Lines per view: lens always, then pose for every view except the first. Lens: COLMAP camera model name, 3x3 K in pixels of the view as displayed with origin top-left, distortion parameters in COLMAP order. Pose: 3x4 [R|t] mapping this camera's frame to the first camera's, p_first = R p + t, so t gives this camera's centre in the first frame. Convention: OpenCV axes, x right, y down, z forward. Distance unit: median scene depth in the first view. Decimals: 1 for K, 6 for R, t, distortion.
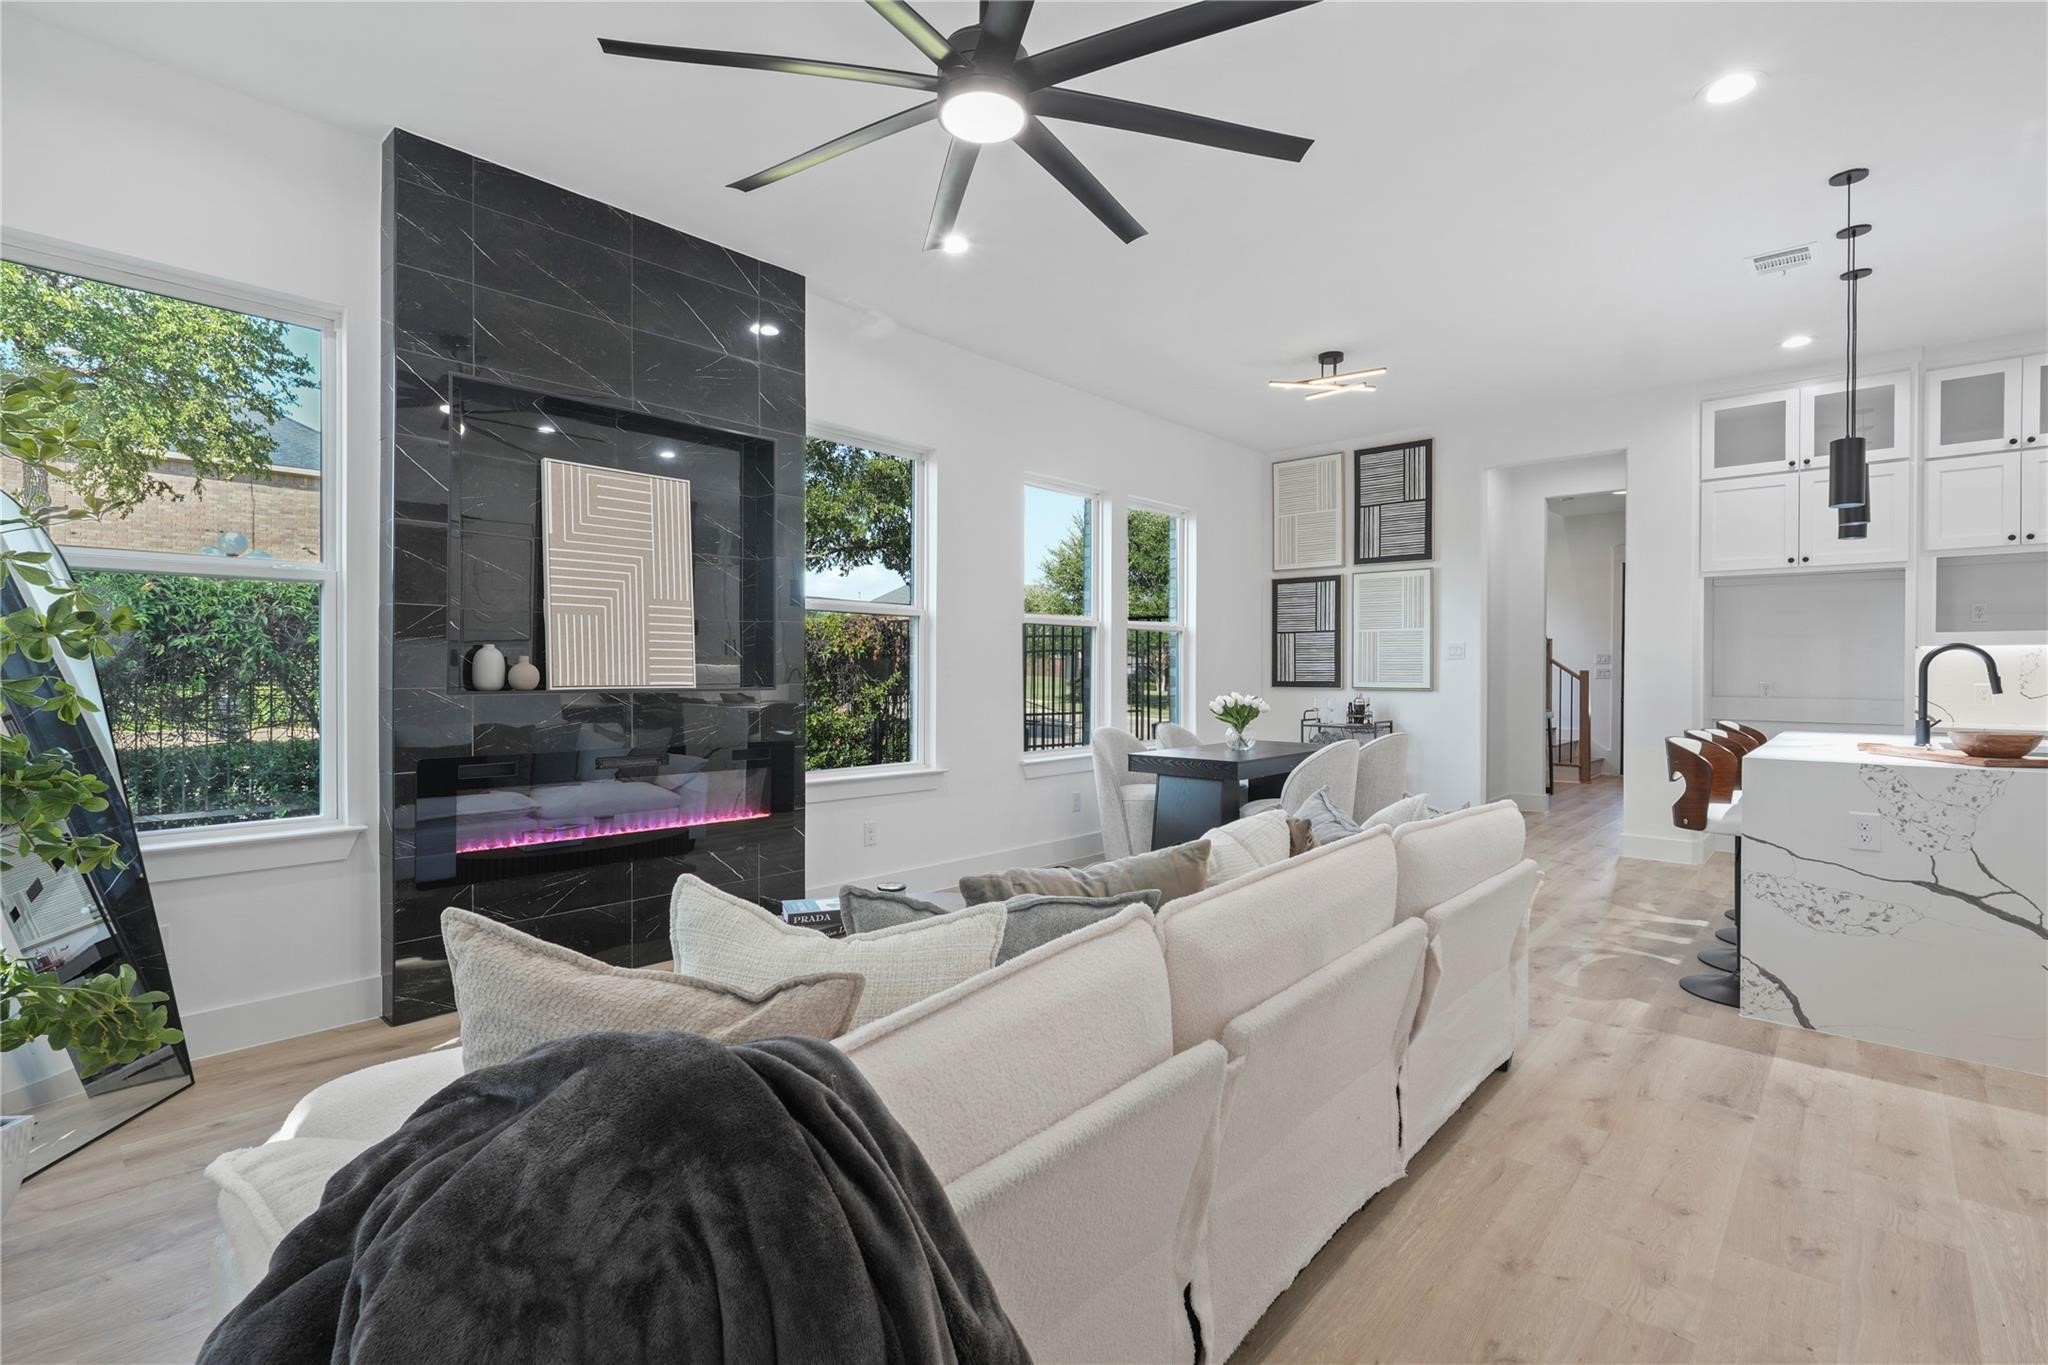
lens RADIAL K [[934.9, 0, 1009.8], [0, 934.9, 682.2], [0, 0, 1]] dist [-0.004538, -0.000684]
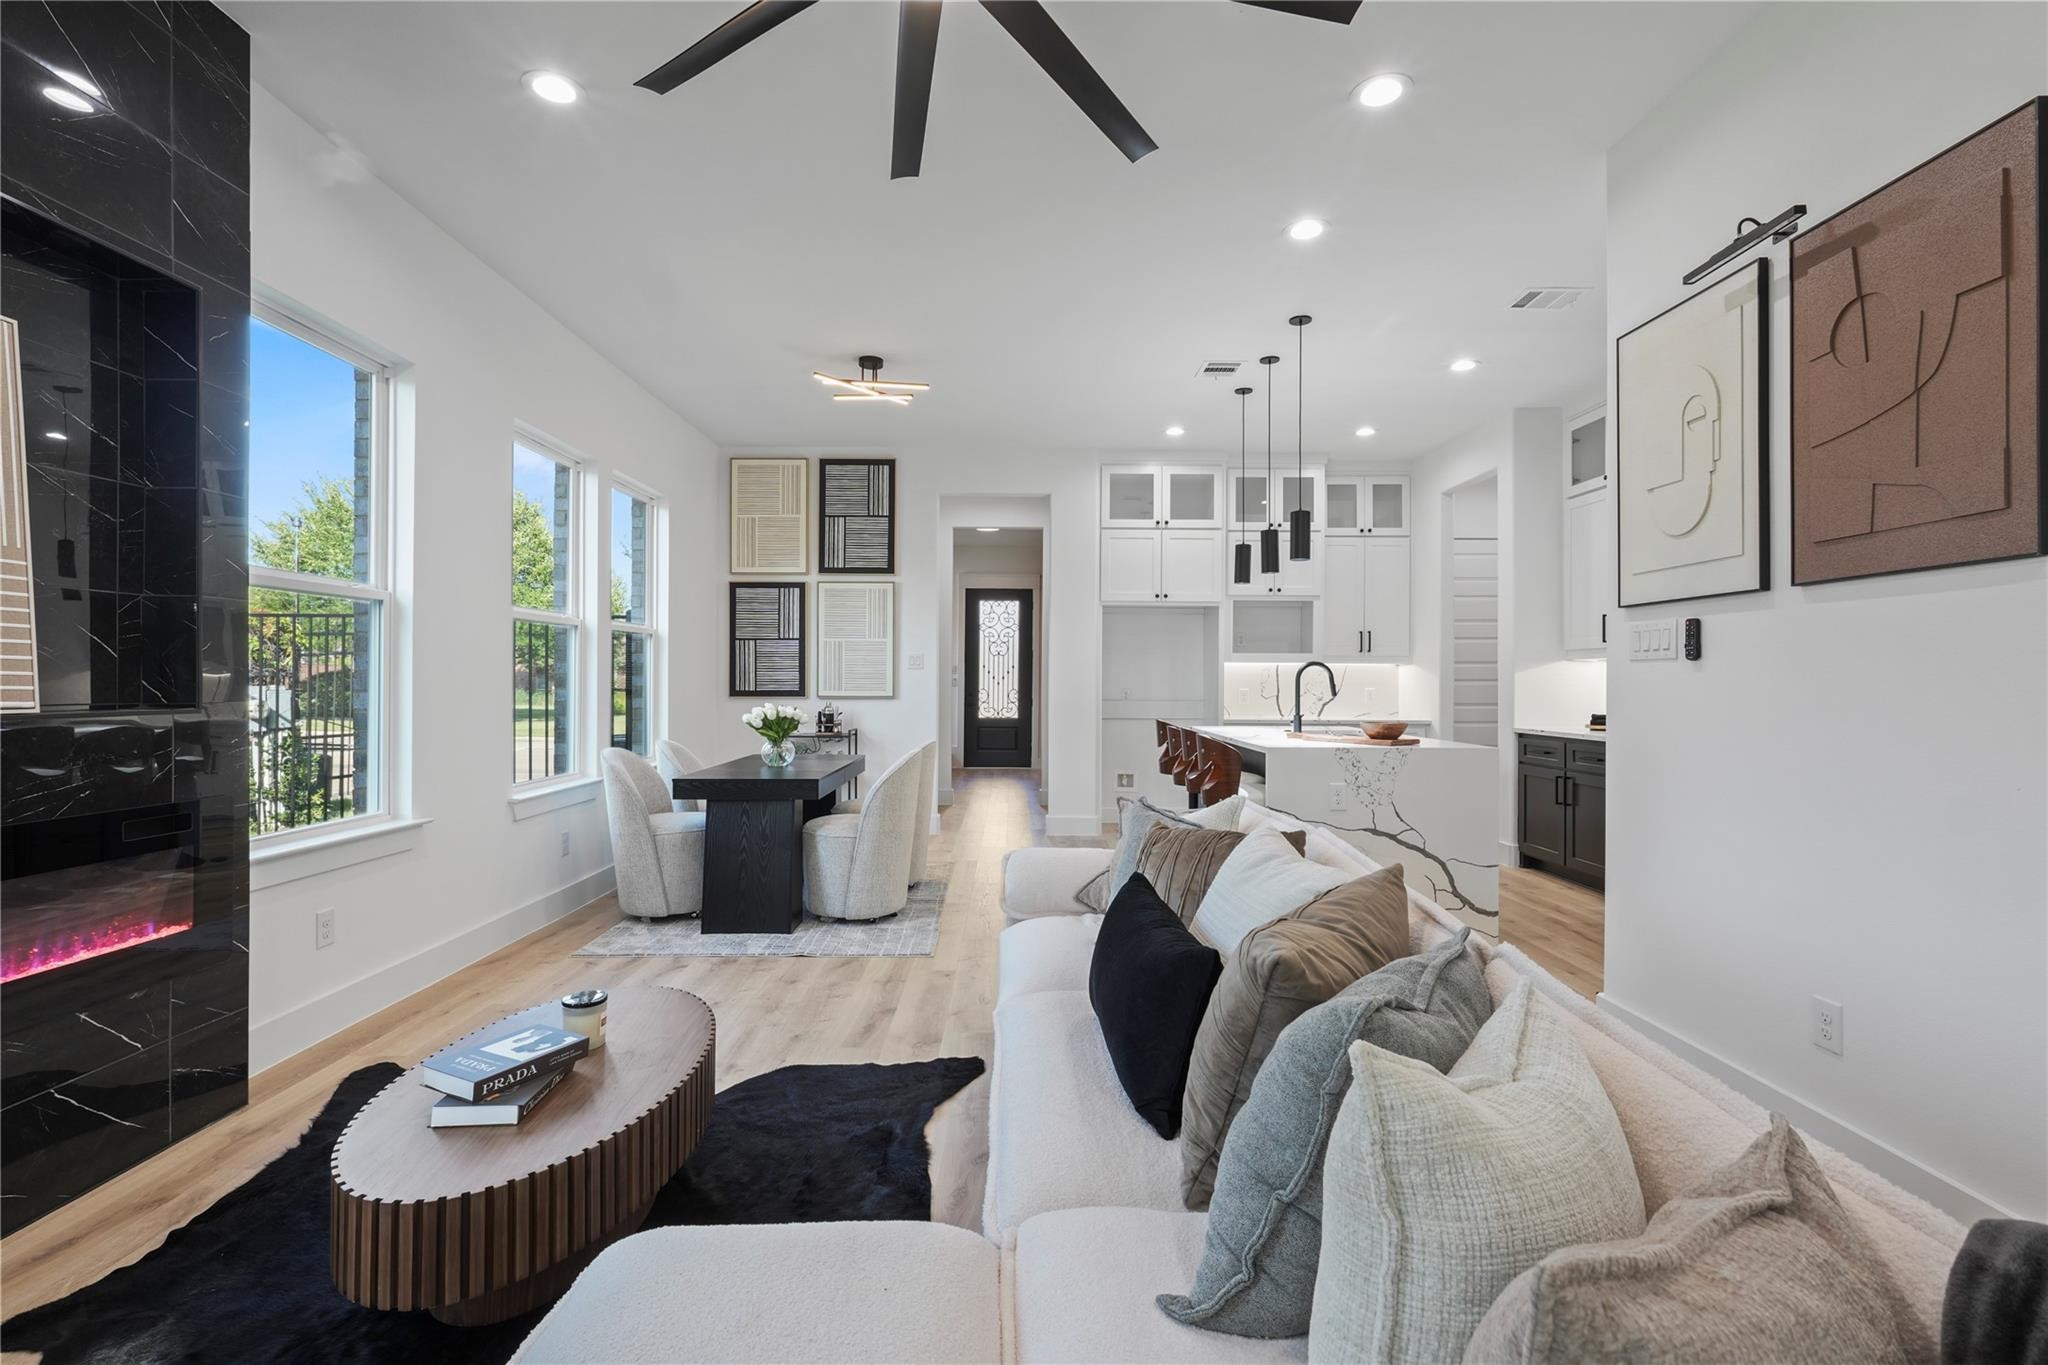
lens RADIAL K [[934.9, 0, 1006.8], [0, 934.9, 684.6], [0, 0, 1]] dist [-0.004538, -0.000684]
pose [[0.735029, -0.003121, 0.678029, -0.212366], [0.007211, 0.999969, -0.003214, -0.002794], [-0.677997, 0.007252, 0.735029, 0.173454]]
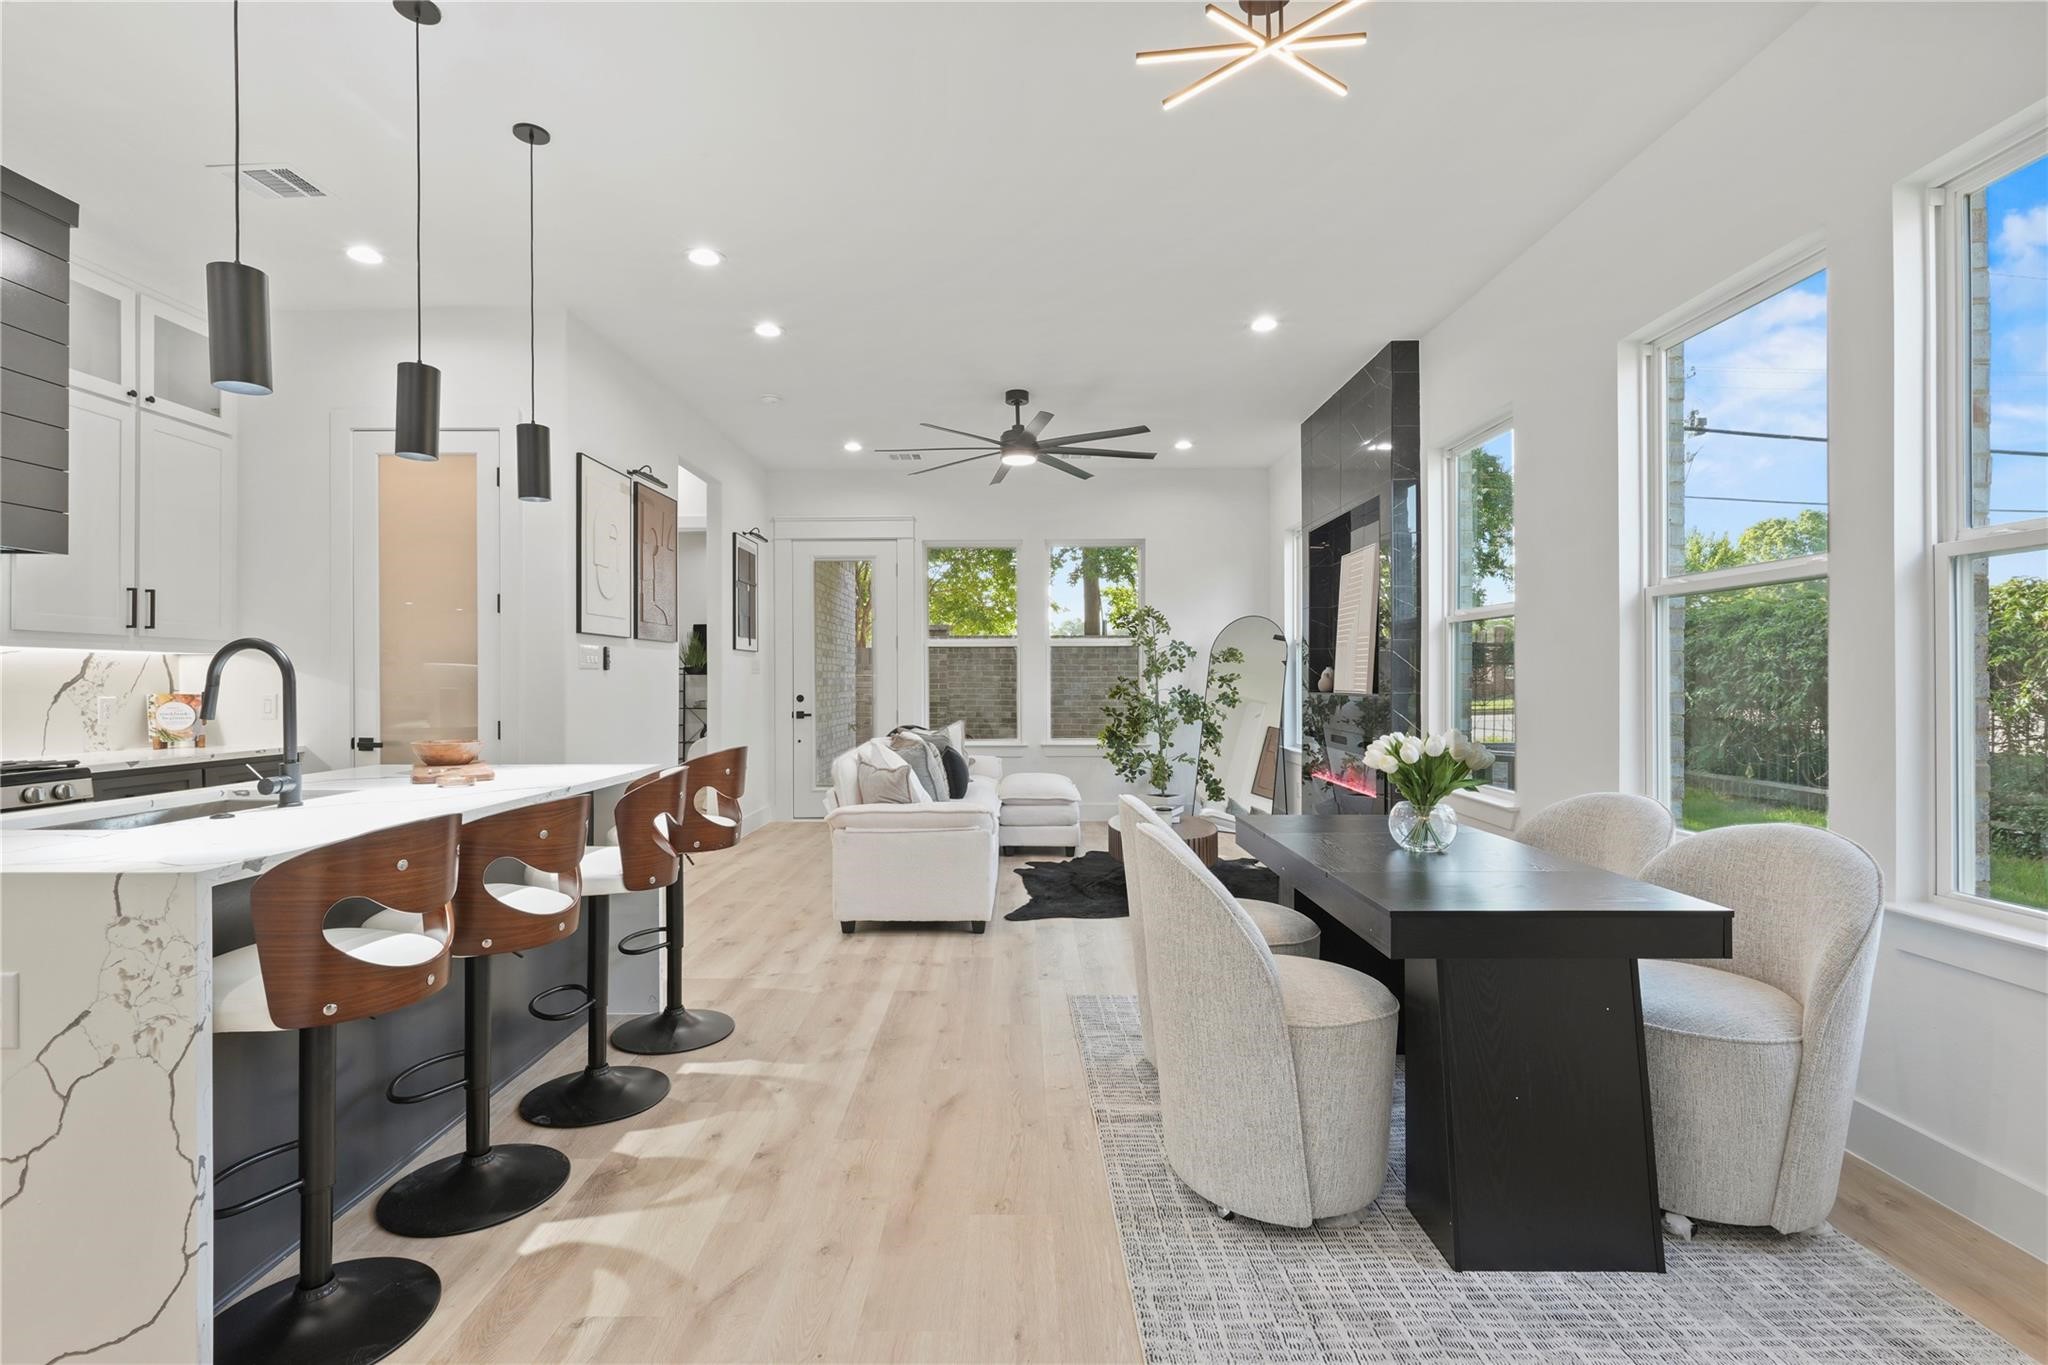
lens RADIAL K [[934.9, 0, 1025.7], [0, 934.9, 681.0], [0, 0, 1]] dist [-0.004538, -0.000684]
pose [[-0.724983, -0.002425, -0.688763, 0.726870], [-0.009176, 0.999939, 0.006138, -0.014160], [0.688706, 0.010770, -0.724961, 1.221754]]
